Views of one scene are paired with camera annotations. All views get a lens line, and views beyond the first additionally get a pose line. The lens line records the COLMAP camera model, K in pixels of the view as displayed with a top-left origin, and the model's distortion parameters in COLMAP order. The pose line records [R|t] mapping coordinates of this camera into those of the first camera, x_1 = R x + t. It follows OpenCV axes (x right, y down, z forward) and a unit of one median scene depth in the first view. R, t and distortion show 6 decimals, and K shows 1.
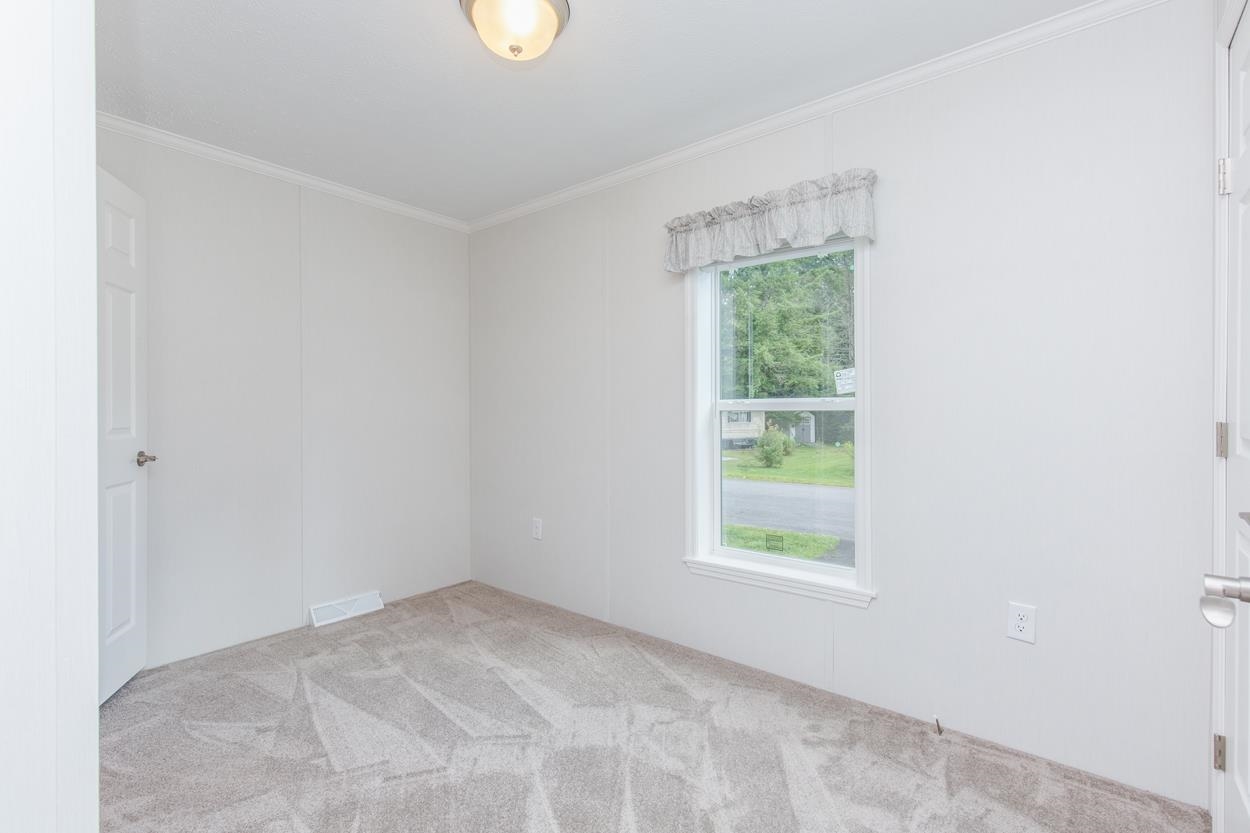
lens RADIAL K [[573.0, 0, 628.6], [0, 573.0, 412.9], [0, 0, 1]] dist [0.004618, -0.001132]
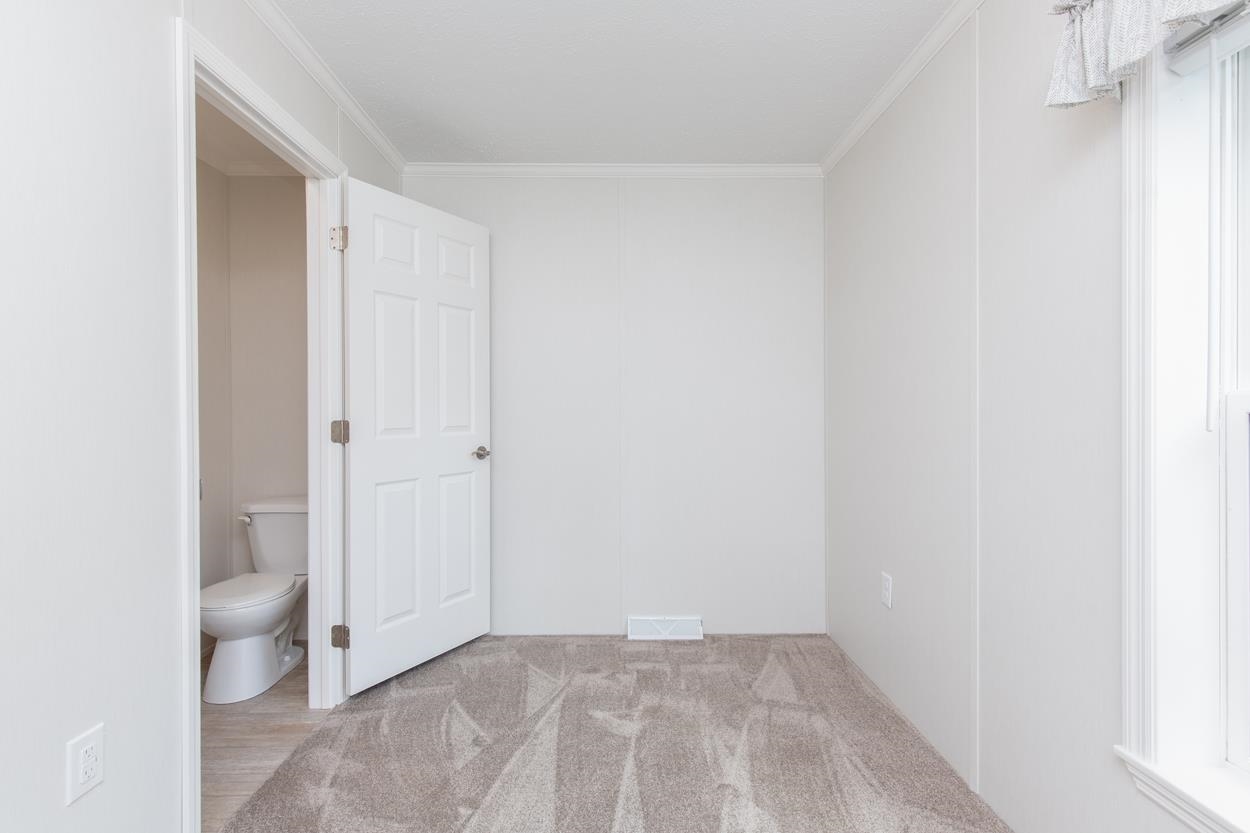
lens RADIAL K [[573.0, 0, 628.6], [0, 573.0, 412.9], [0, 0, 1]] dist [0.004618, -0.001132]
pose [[0.633134, 0.005632, -0.774022, 0.202778], [-0.002283, 0.999983, 0.005408, -0.006656], [0.774039, -0.001657, 0.633136, 0.436917]]
